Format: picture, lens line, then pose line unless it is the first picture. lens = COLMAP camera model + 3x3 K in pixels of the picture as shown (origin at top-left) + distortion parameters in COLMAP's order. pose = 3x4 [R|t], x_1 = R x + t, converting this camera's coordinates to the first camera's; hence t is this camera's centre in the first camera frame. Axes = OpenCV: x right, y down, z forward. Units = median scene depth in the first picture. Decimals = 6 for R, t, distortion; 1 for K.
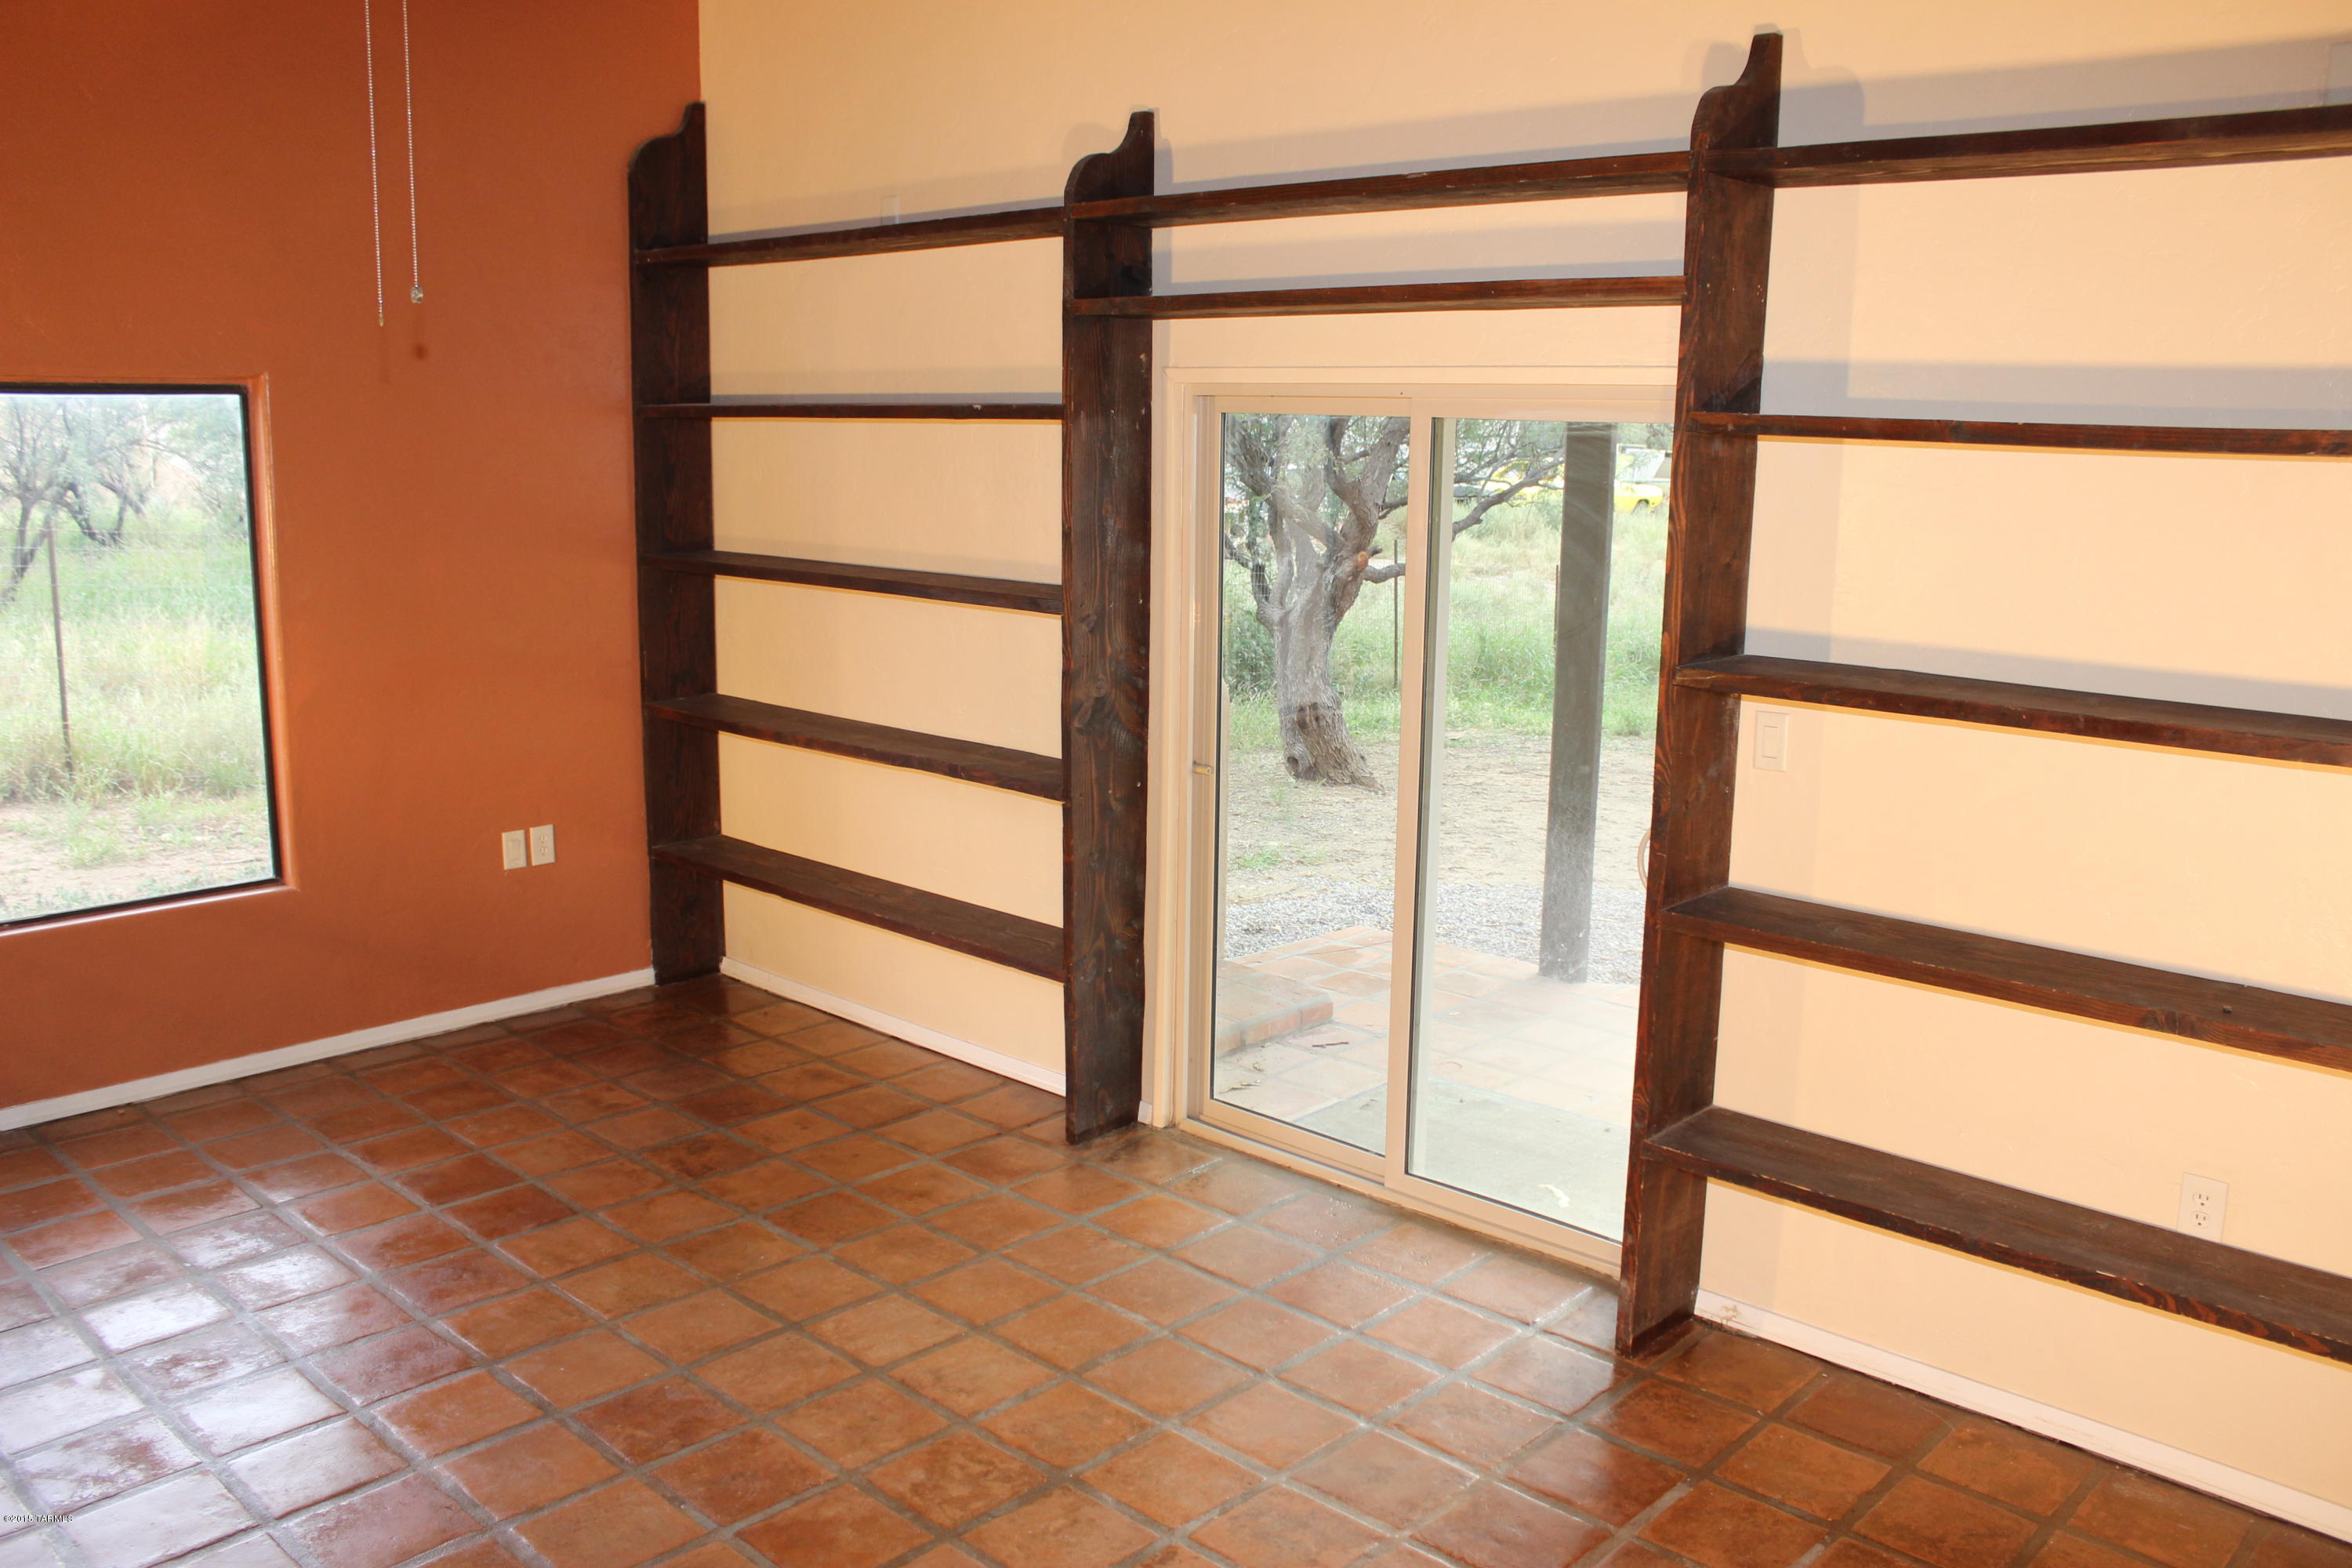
lens RADIAL K [[1941.3, 0, 1176.0], [0, 1941.3, 784.0], [0, 0, 1]] dist [-0.166759, 0.145721]
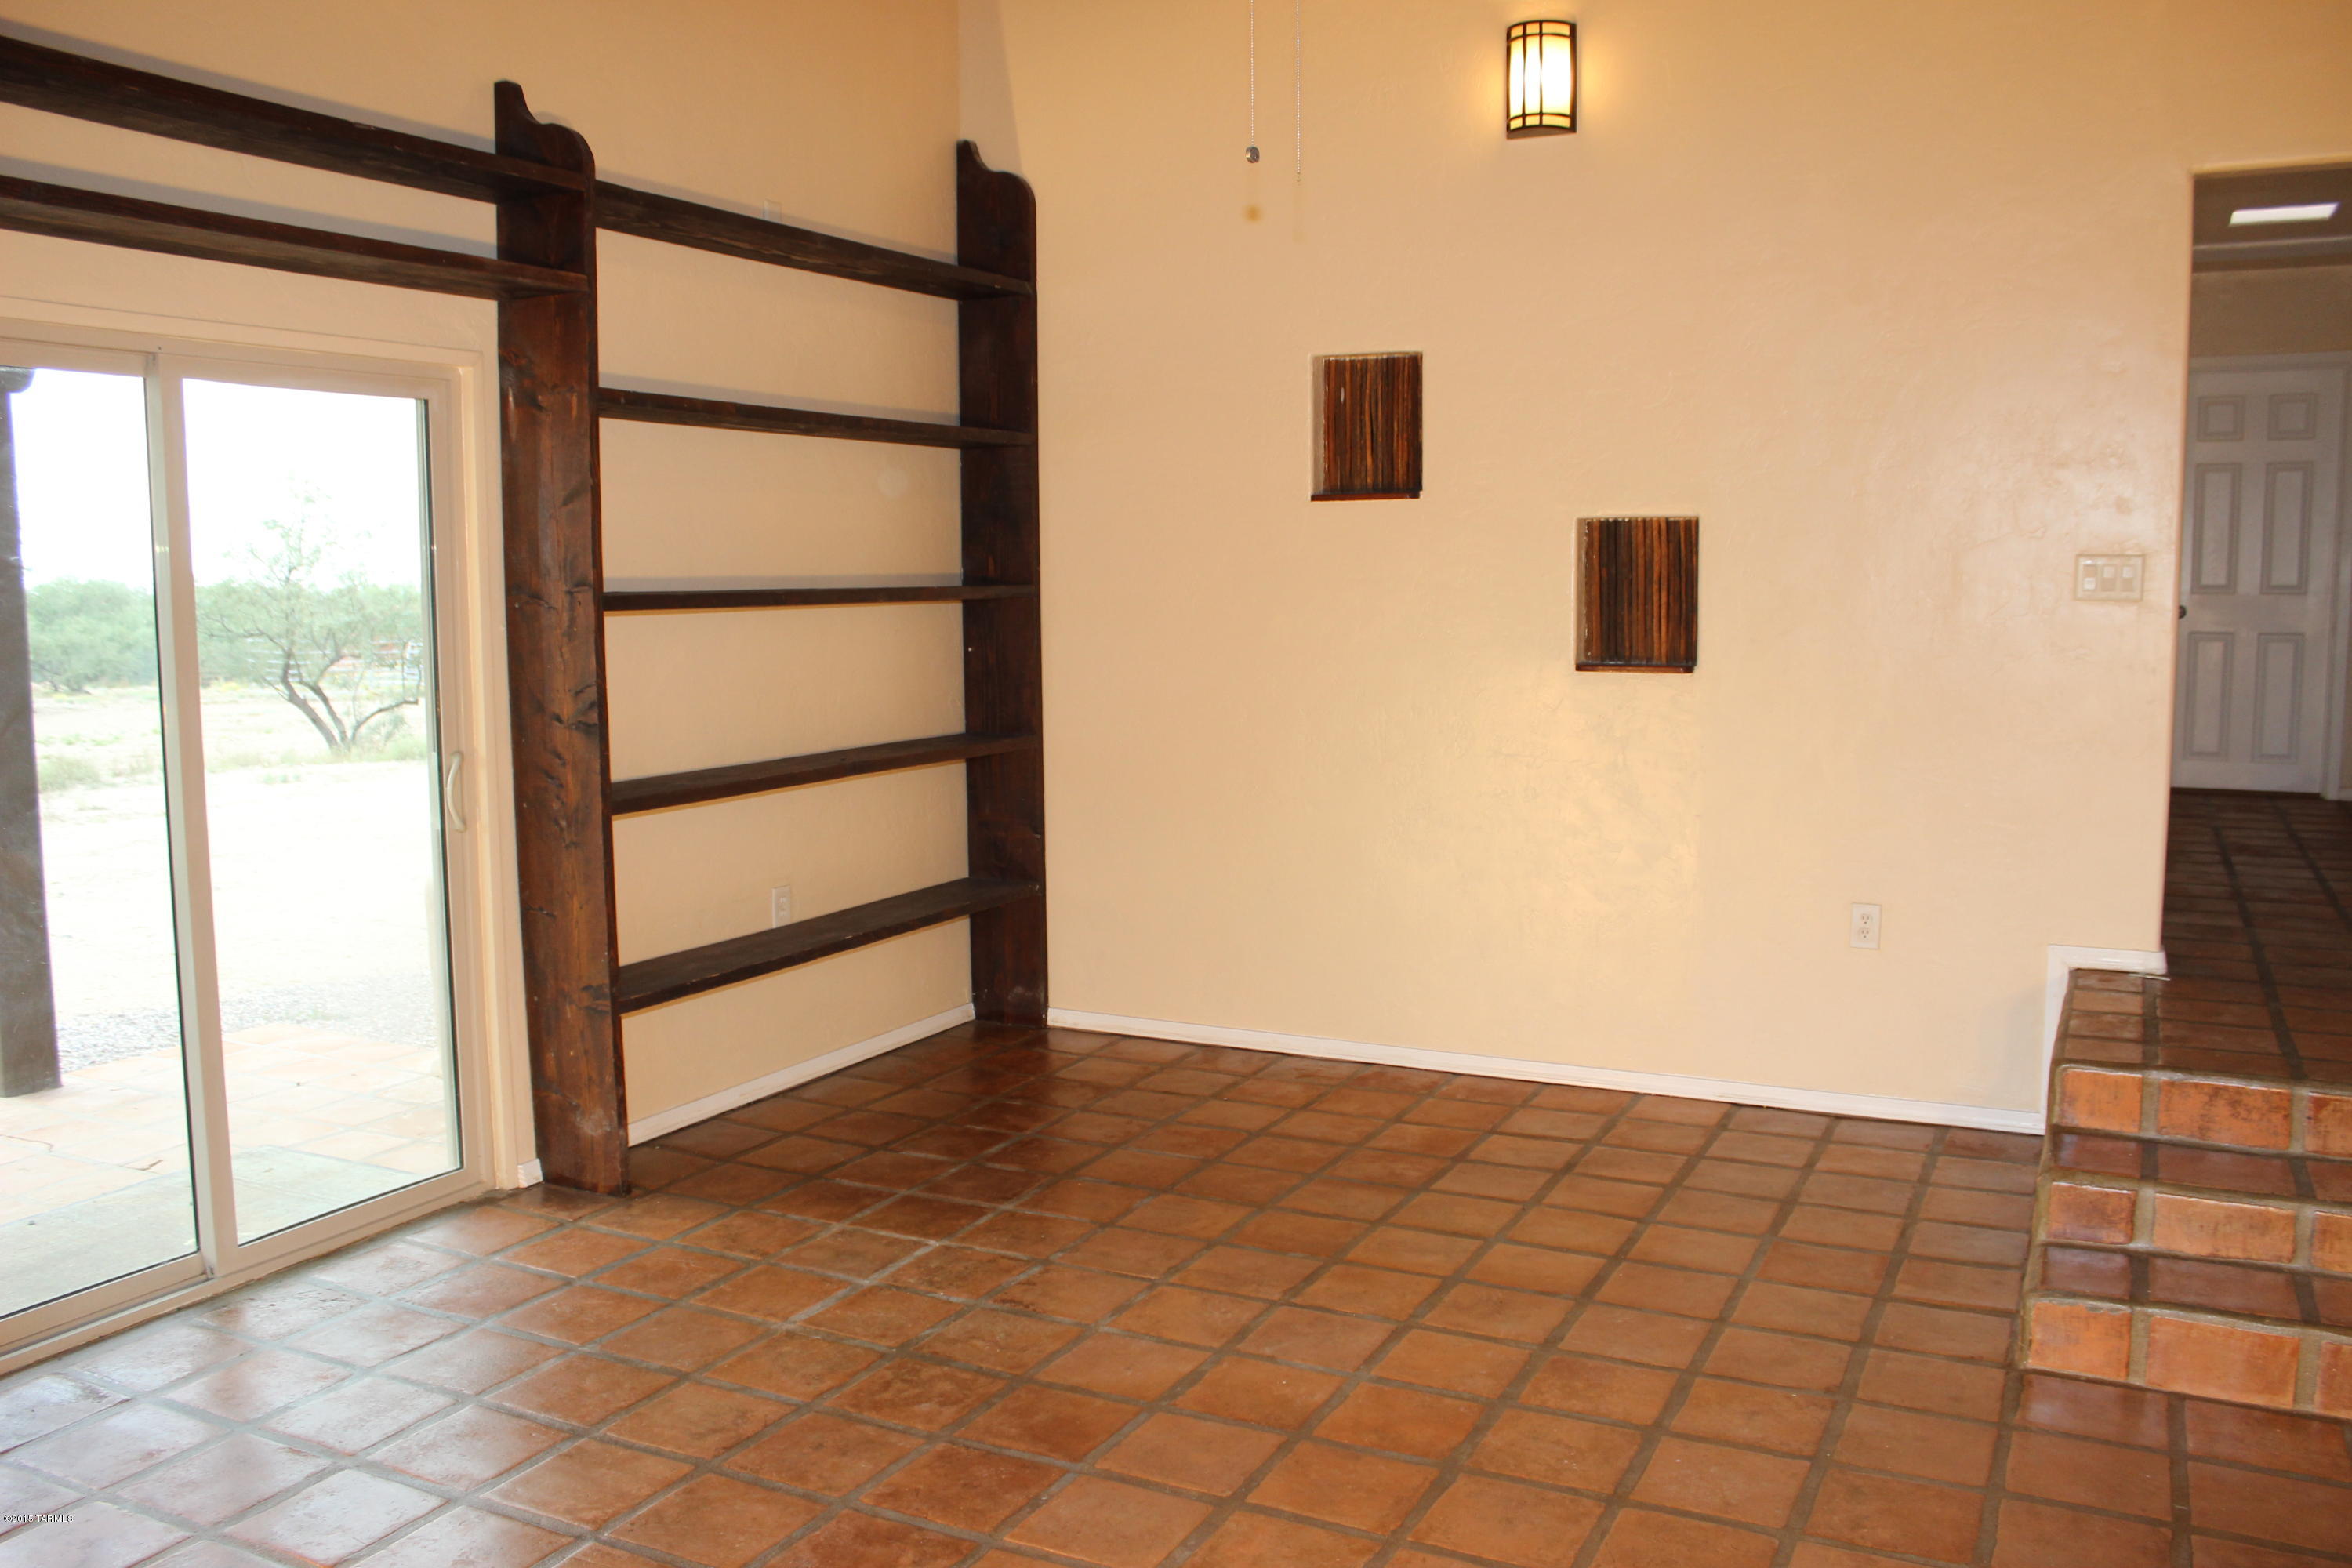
lens RADIAL K [[1941.3, 0, 1176.0], [0, 1941.3, 784.0], [0, 0, 1]] dist [-0.166759, 0.145721]
pose [[-0.288618, -0.115287, 0.950478, -1.018176], [0.175095, 0.969627, 0.170779, -0.092043], [-0.941298, 0.215714, -0.259665, 1.002778]]
